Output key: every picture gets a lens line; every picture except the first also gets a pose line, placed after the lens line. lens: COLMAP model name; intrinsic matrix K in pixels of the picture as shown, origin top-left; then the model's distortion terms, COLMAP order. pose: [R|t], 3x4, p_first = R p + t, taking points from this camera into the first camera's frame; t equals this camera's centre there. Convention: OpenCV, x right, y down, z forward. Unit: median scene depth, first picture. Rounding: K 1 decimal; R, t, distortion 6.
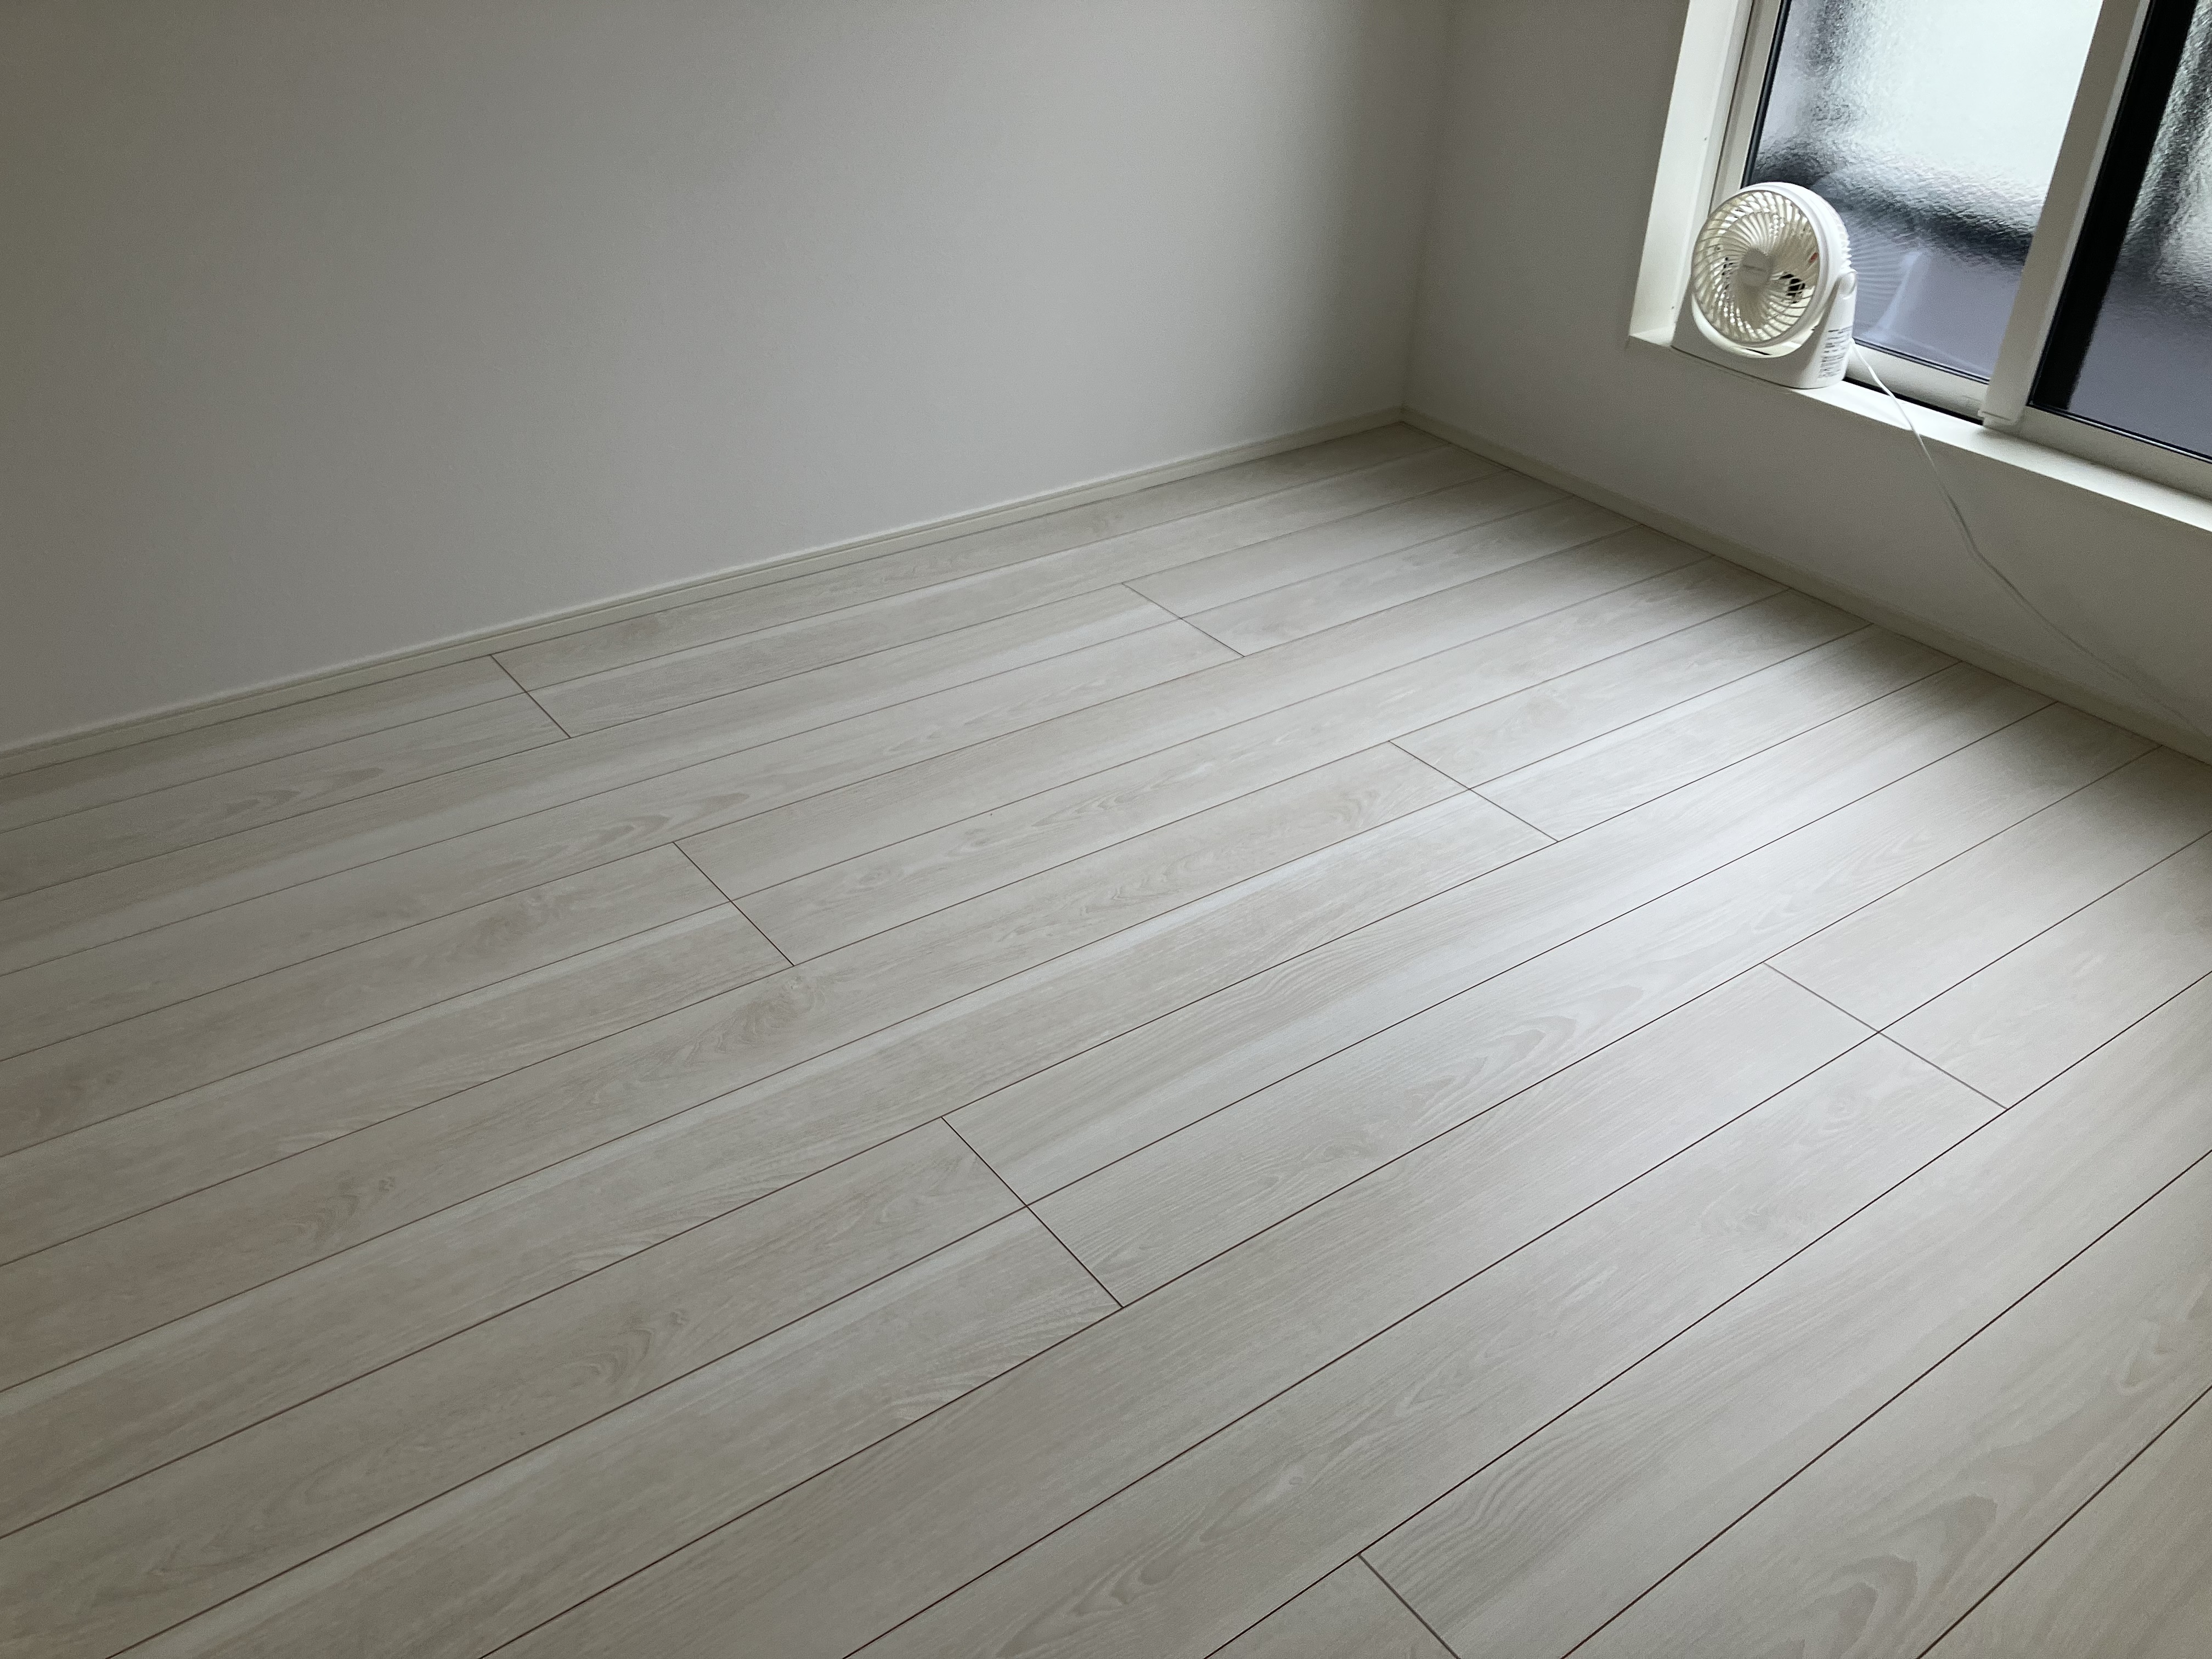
lens RADIAL K [[1790.1, 0, 1115.9], [0, 1790.1, 876.6], [0, 0, 1]] dist [0.008695, -0.018637]
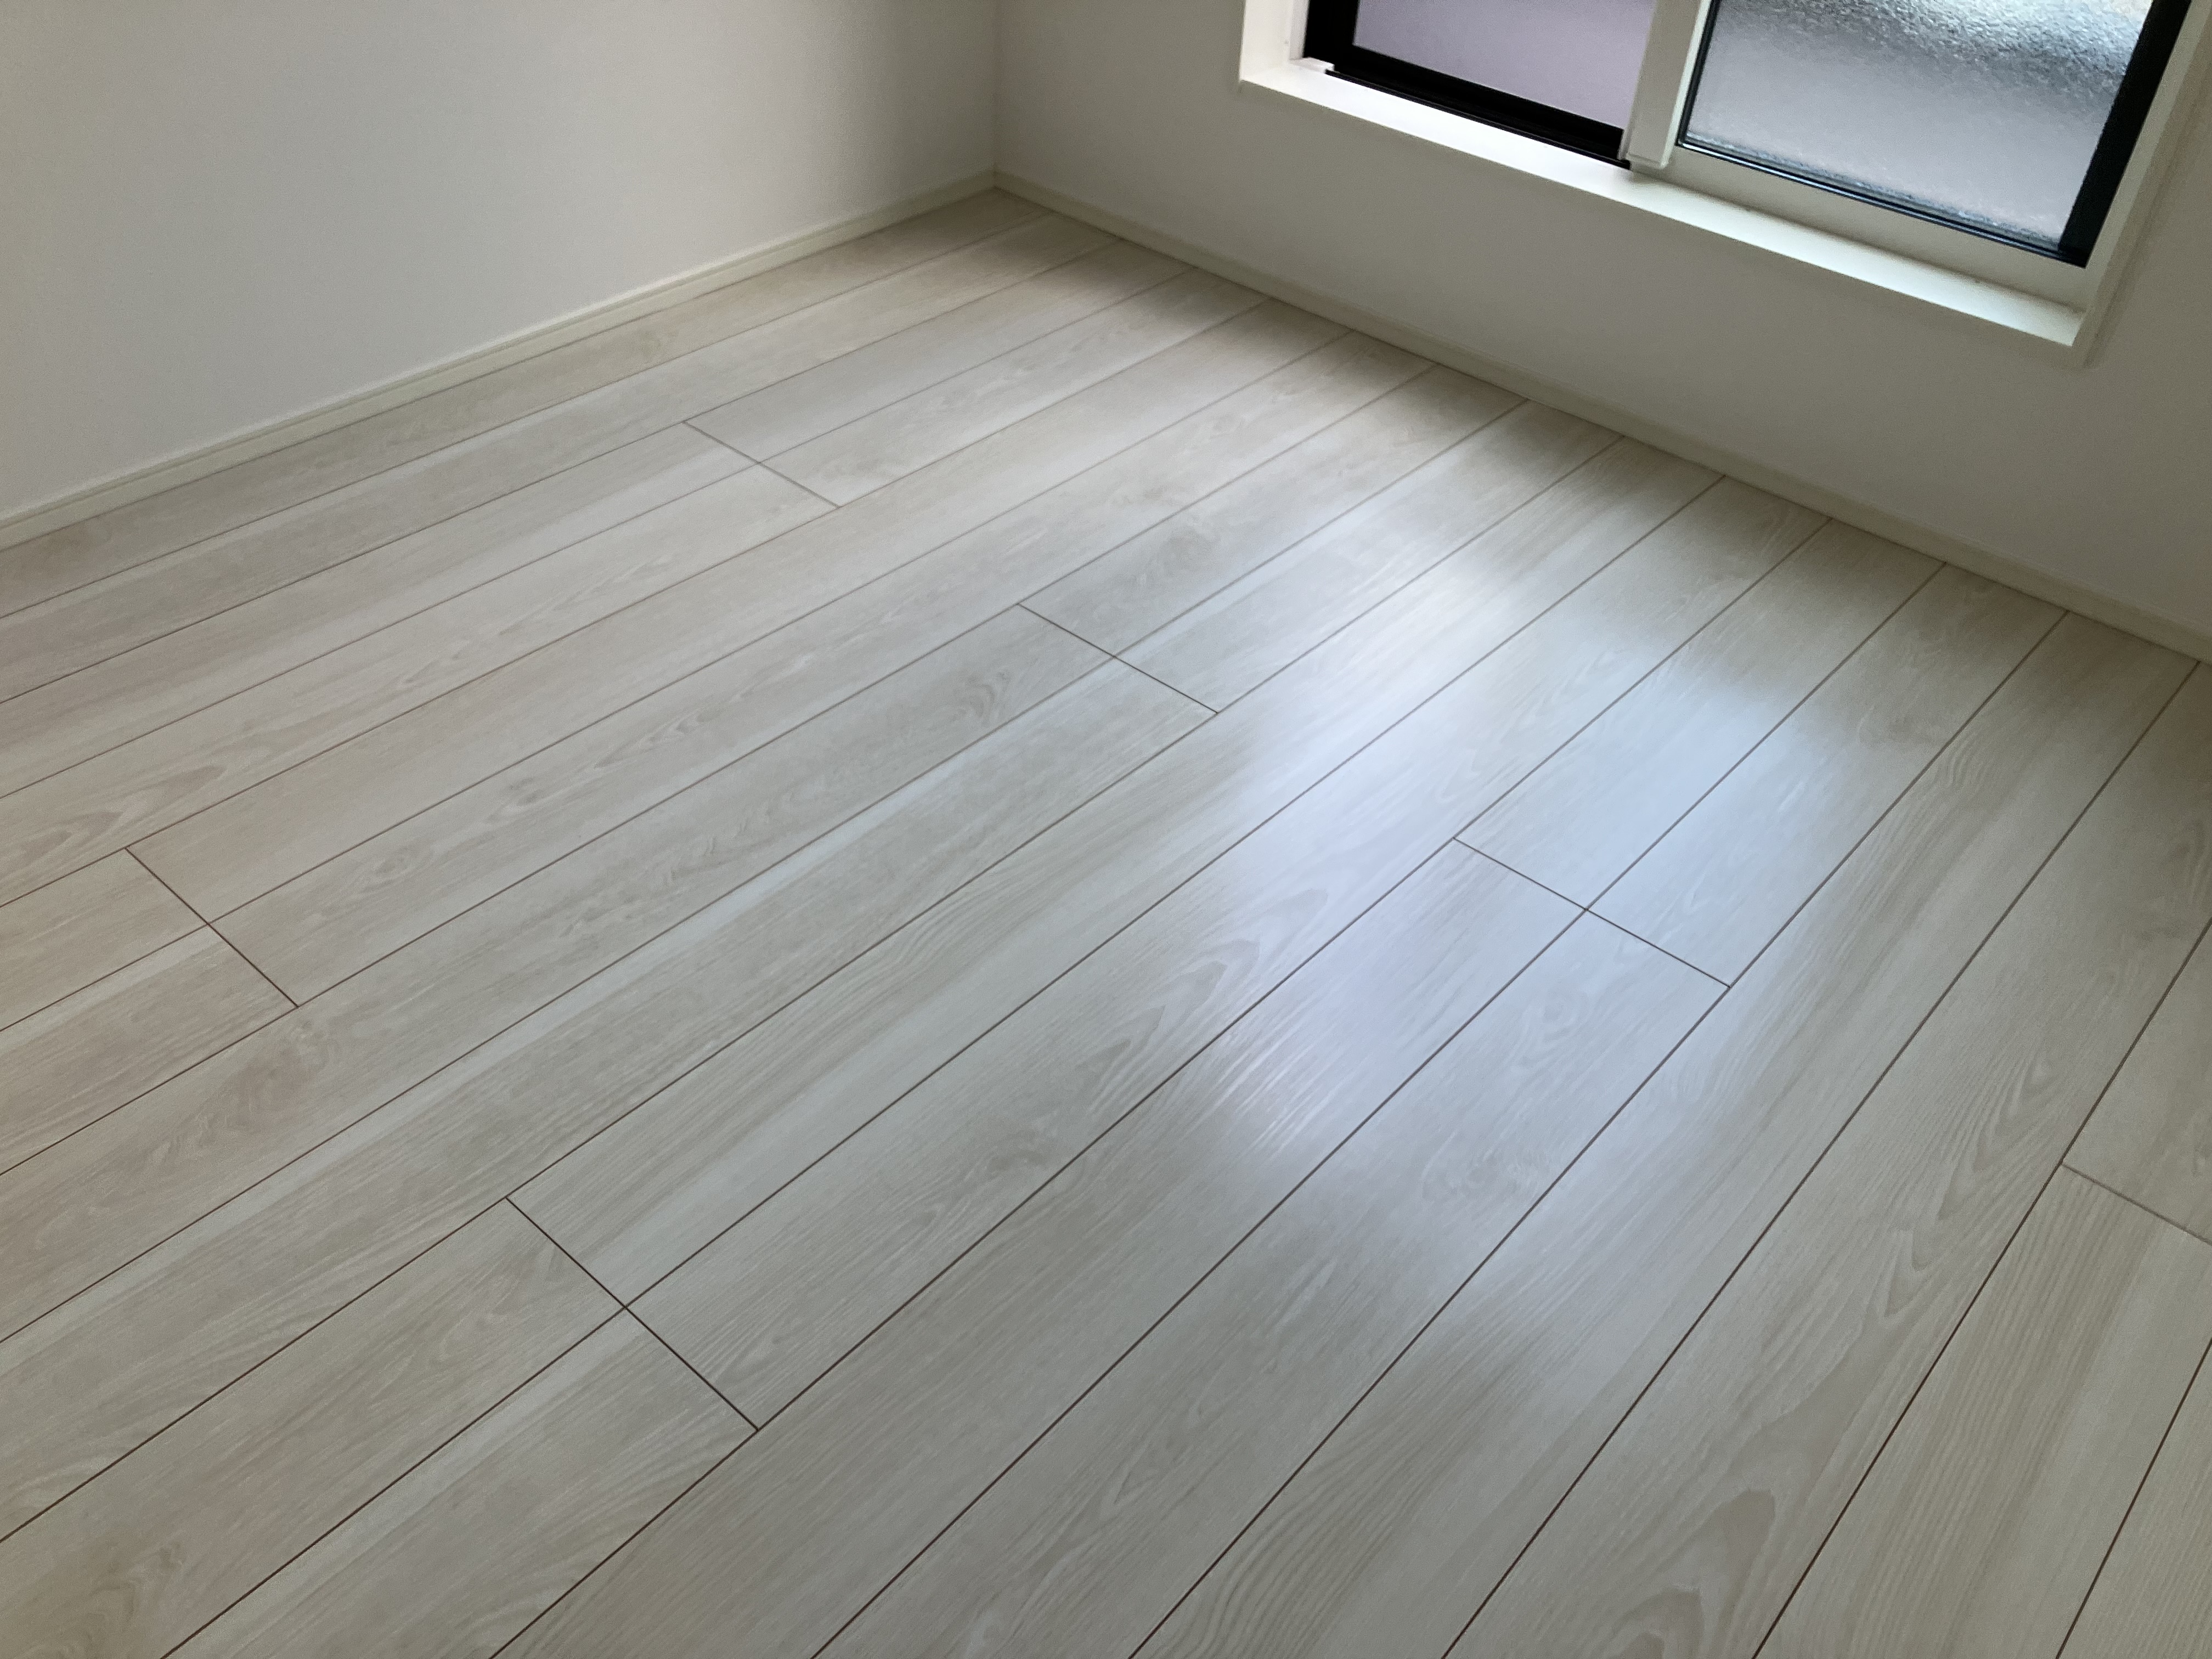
lens RADIAL K [[1790.1, 0, 1115.9], [0, 1790.1, 876.6], [0, 0, 1]] dist [0.008695, -0.018637]
pose [[0.976865, -0.130073, 0.169751, 0.046679], [0.104836, 0.983110, 0.150017, -0.089911], [-0.186397, -0.128750, 0.974002, 0.177273]]
